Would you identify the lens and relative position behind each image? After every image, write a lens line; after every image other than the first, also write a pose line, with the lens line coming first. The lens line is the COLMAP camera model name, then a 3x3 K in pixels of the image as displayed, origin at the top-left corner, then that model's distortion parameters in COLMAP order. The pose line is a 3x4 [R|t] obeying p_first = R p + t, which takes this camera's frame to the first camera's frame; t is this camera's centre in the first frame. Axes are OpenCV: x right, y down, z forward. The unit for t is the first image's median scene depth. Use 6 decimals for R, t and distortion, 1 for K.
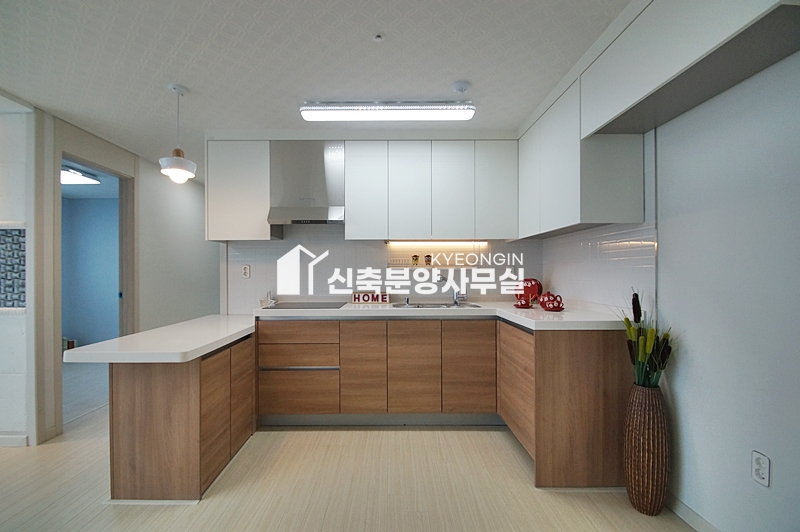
lens RADIAL K [[351.2, 0, 384.3], [0, 351.2, 272.8], [0, 0, 1]] dist [0.004129, -0.009691]
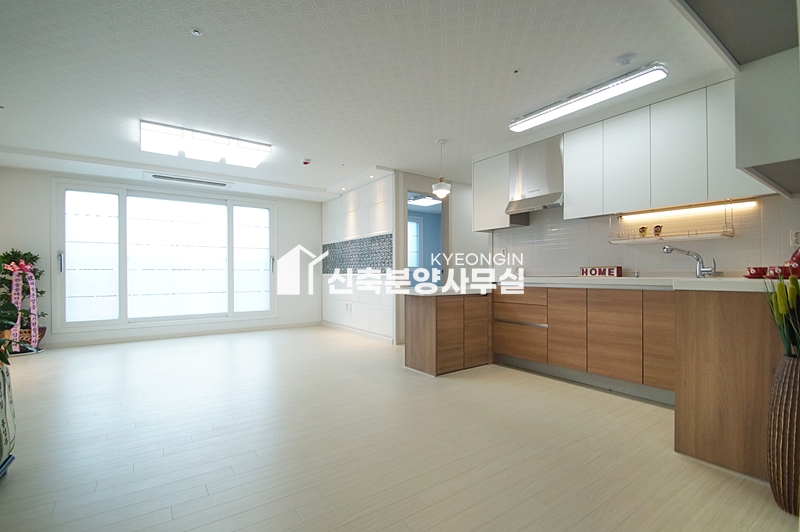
lens RADIAL K [[351.2, 0, 391.3], [0, 351.2, 272.8], [0, 0, 1]] dist [0.004129, -0.009691]
pose [[0.579665, 0.004649, -0.814842, 0.554298], [0.002714, 0.999967, 0.007636, 0.077197], [0.814851, -0.006637, 0.579633, -0.145259]]
